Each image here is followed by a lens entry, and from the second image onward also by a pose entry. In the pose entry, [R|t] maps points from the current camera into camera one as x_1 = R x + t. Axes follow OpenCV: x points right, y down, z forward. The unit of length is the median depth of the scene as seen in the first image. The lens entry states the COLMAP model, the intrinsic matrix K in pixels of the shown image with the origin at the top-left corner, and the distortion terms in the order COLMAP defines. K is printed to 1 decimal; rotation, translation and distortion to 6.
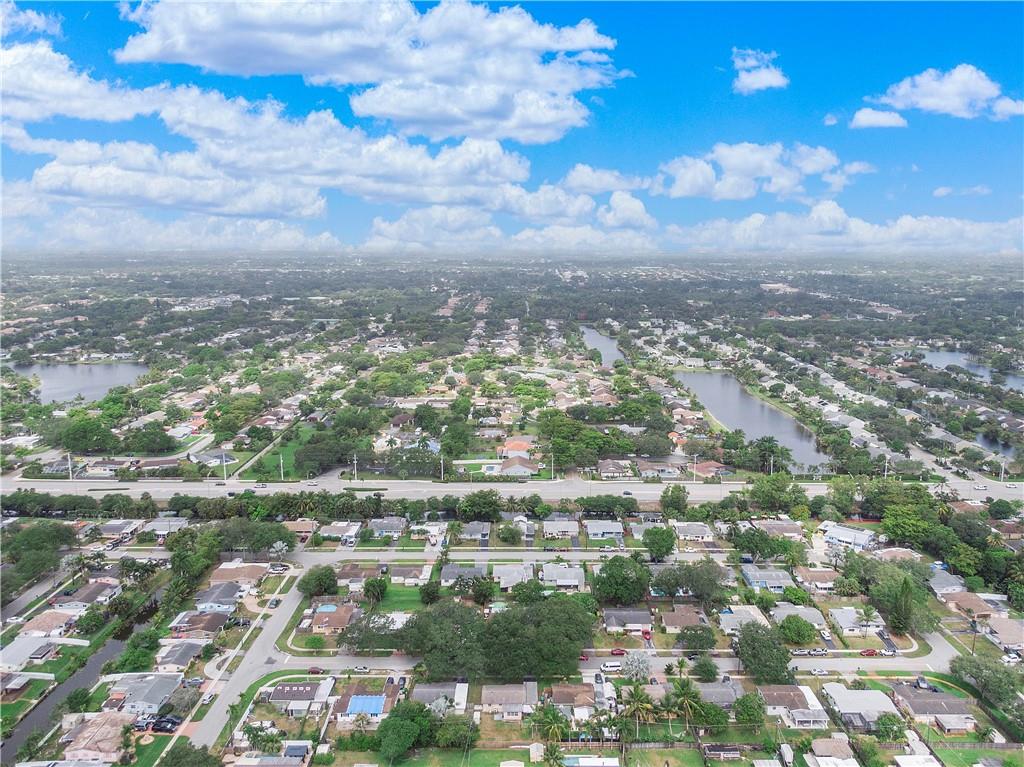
lens RADIAL K [[744.7, 0, 509.9], [0, 744.7, 381.5], [0, 0, 1]] dist [-0.004884, 0.004039]
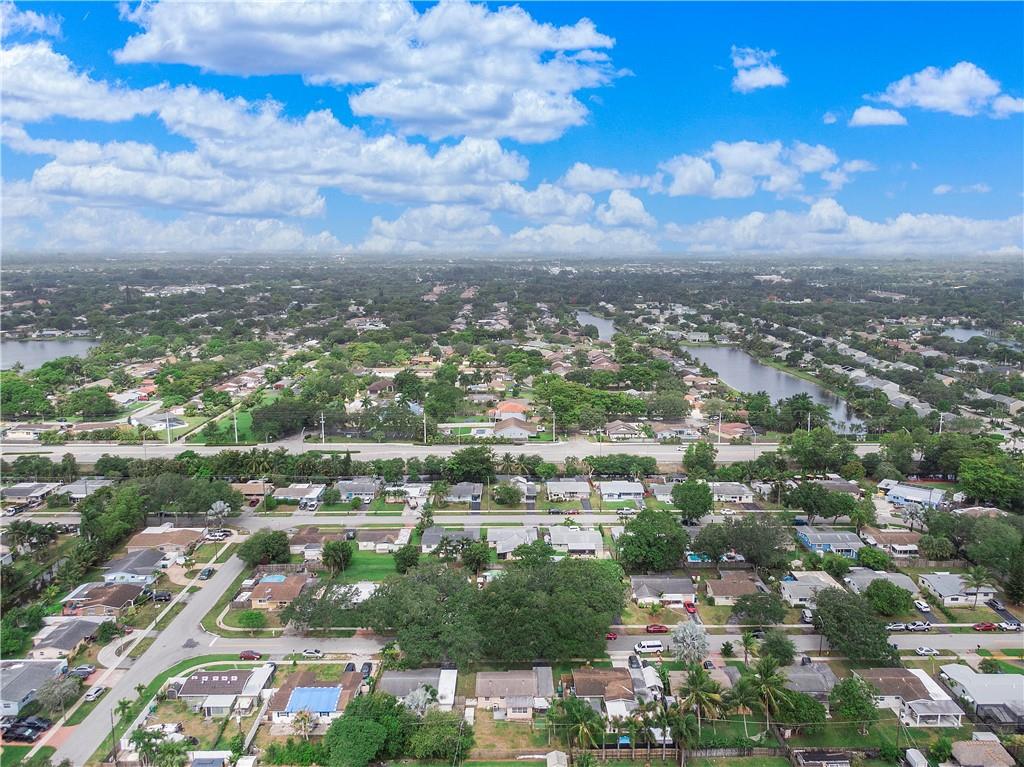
lens RADIAL K [[744.7, 0, 514.2], [0, 744.7, 385.2], [0, 0, 1]] dist [-0.004884, 0.004039]
pose [[0.999688, 0.001471, 0.024941, -0.012490], [-0.001426, 0.999997, -0.001811, 0.085264], [-0.024944, 0.001775, 0.999687, 0.179249]]
